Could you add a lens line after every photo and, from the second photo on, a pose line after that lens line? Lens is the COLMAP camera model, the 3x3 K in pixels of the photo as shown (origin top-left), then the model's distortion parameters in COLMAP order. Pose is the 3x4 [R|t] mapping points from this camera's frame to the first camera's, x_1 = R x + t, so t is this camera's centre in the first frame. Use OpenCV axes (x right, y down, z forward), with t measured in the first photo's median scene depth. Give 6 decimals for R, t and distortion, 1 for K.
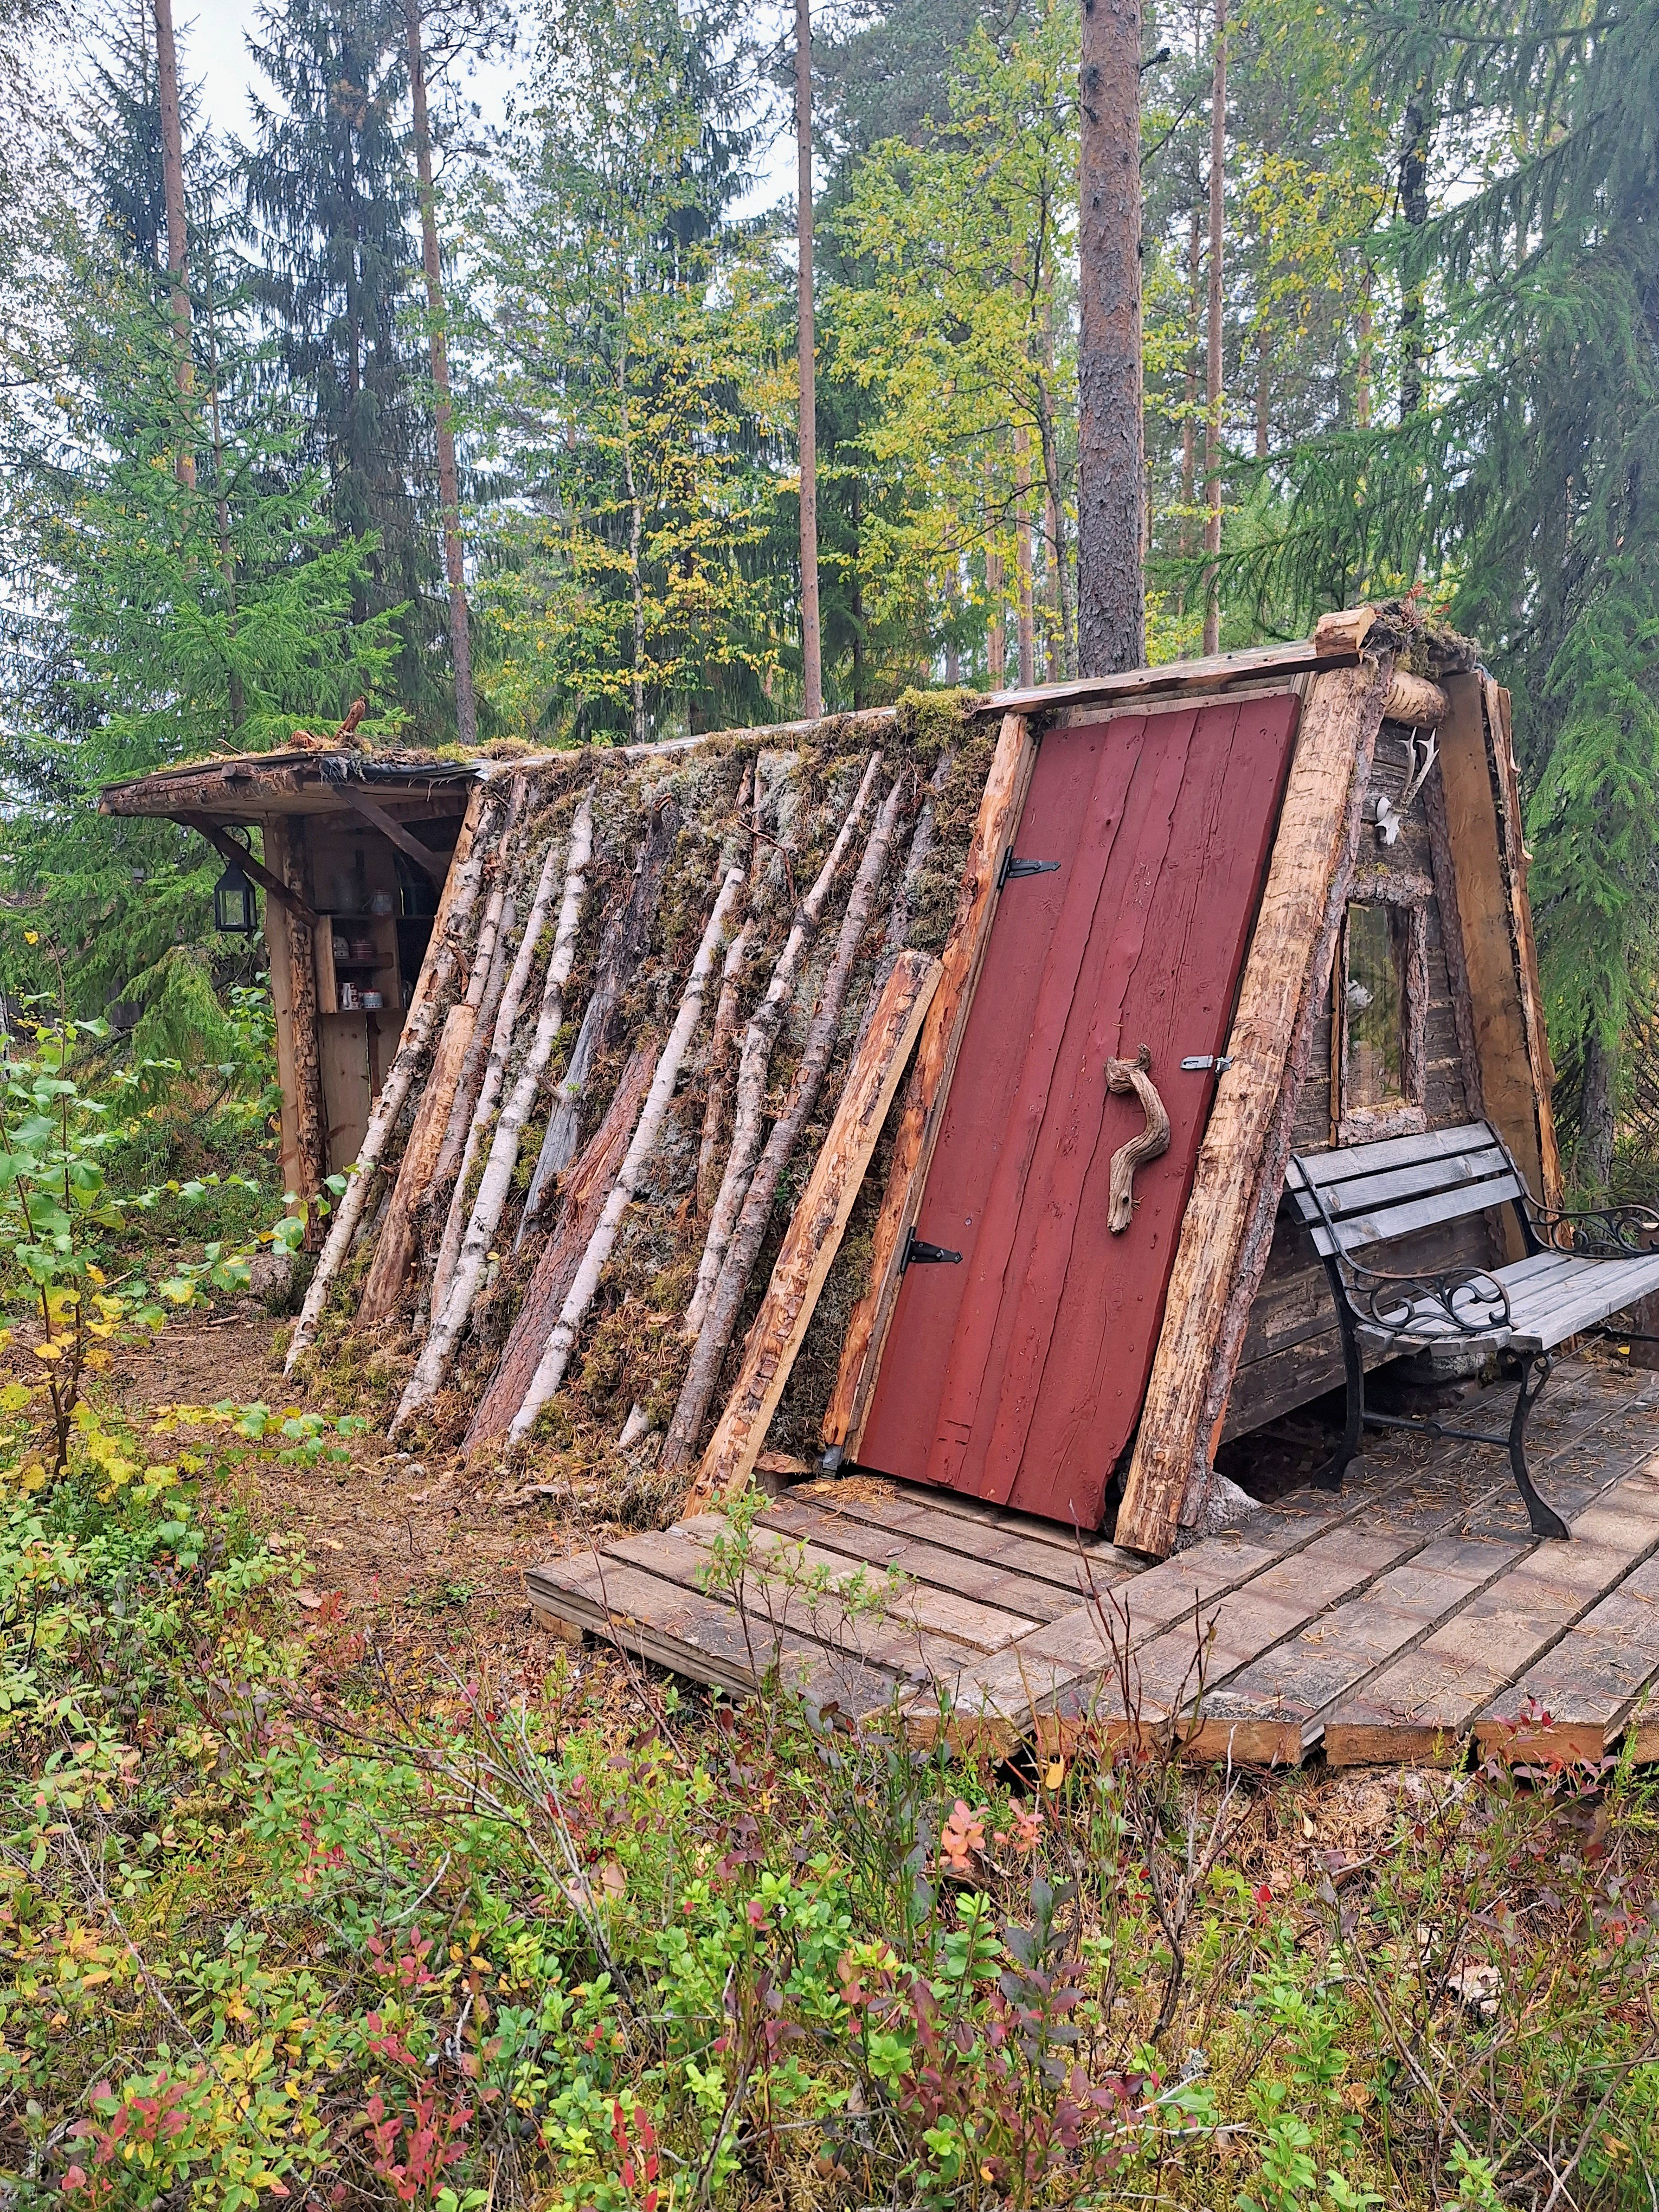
lens RADIAL K [[1482.5, 0, 823.7], [0, 1482.5, 1113.1], [0, 0, 1]] dist [0.097551, -0.126493]
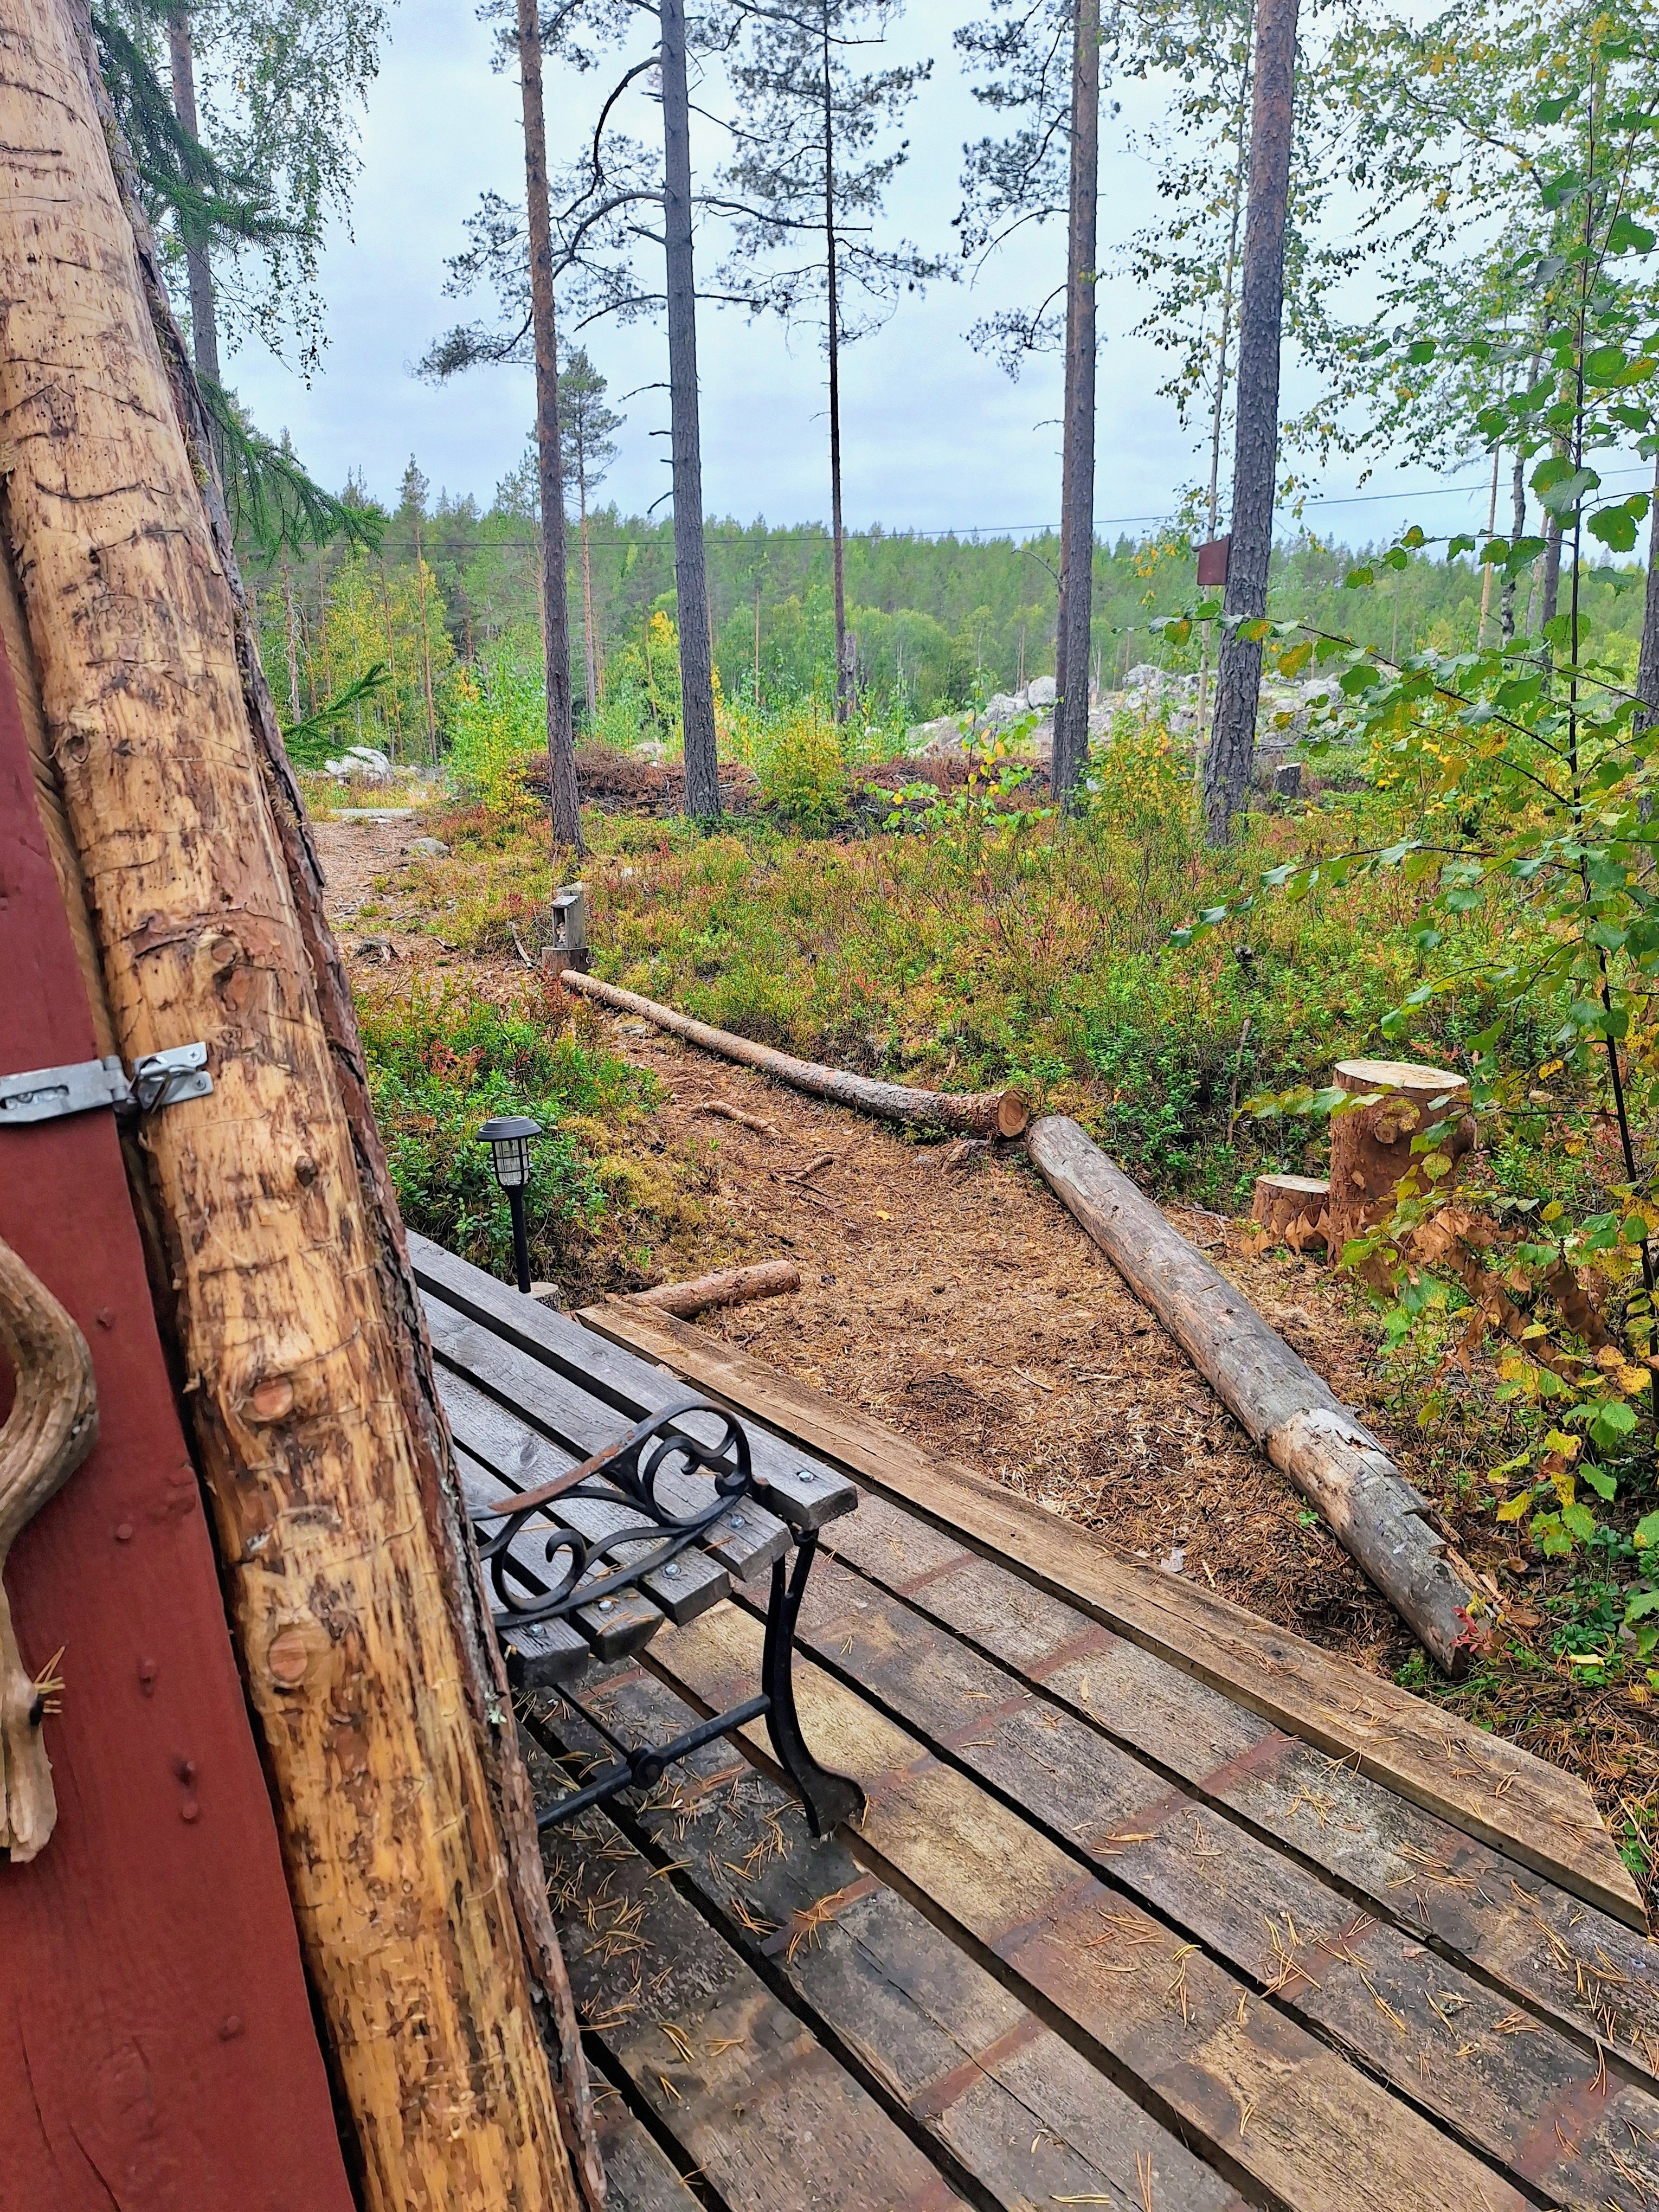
lens RADIAL K [[1482.5, 0, 823.7], [0, 1482.5, 1113.1], [0, 0, 1]] dist [0.097551, -0.126493]
pose [[0.167716, -0.210856, 0.963022, 0.011328], [0.111435, 0.974653, 0.193996, -0.069716], [-0.979517, 0.074778, 0.186962, 0.839146]]
